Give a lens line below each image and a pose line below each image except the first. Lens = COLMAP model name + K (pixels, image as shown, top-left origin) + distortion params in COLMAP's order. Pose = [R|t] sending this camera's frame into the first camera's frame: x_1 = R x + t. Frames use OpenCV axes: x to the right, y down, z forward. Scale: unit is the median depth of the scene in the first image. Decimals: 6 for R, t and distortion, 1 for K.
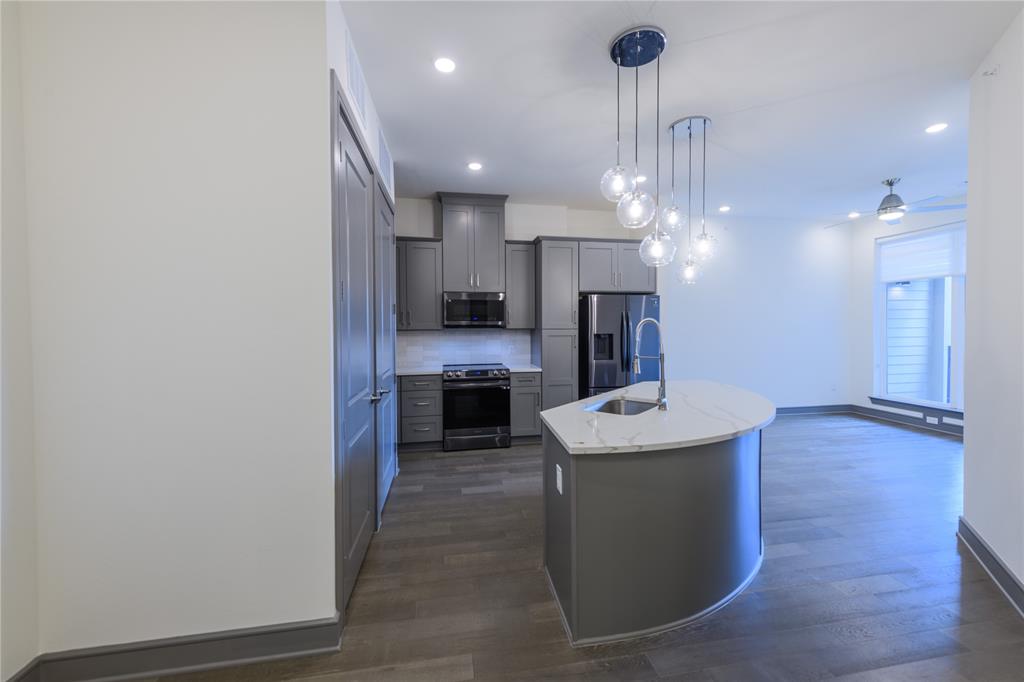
lens RADIAL K [[399.4, 0, 512.8], [0, 399.4, 336.5], [0, 0, 1]] dist [0.008361, -0.000700]
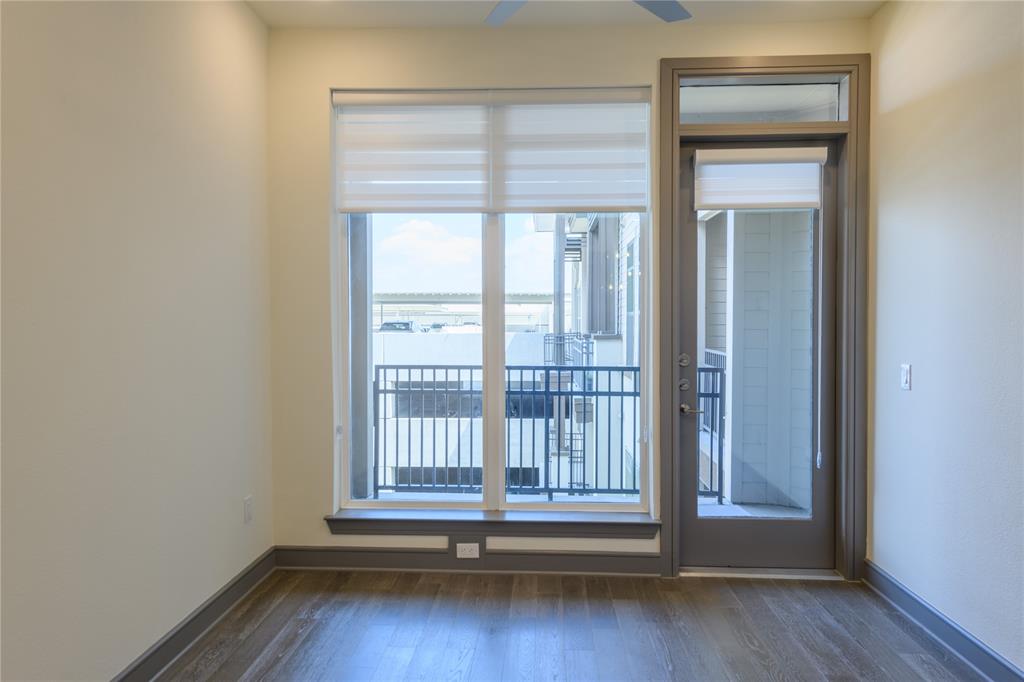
lens RADIAL K [[669.0, 0, 516.4], [0, 669.0, 336.0], [0, 0, 1]] dist [0.013811, -0.003008]
pose [[0.192792, -0.012457, 0.981160, 0.372589], [0.018504, 0.999788, 0.009058, -0.020854], [-0.981065, 0.016409, 0.192982, 0.820418]]
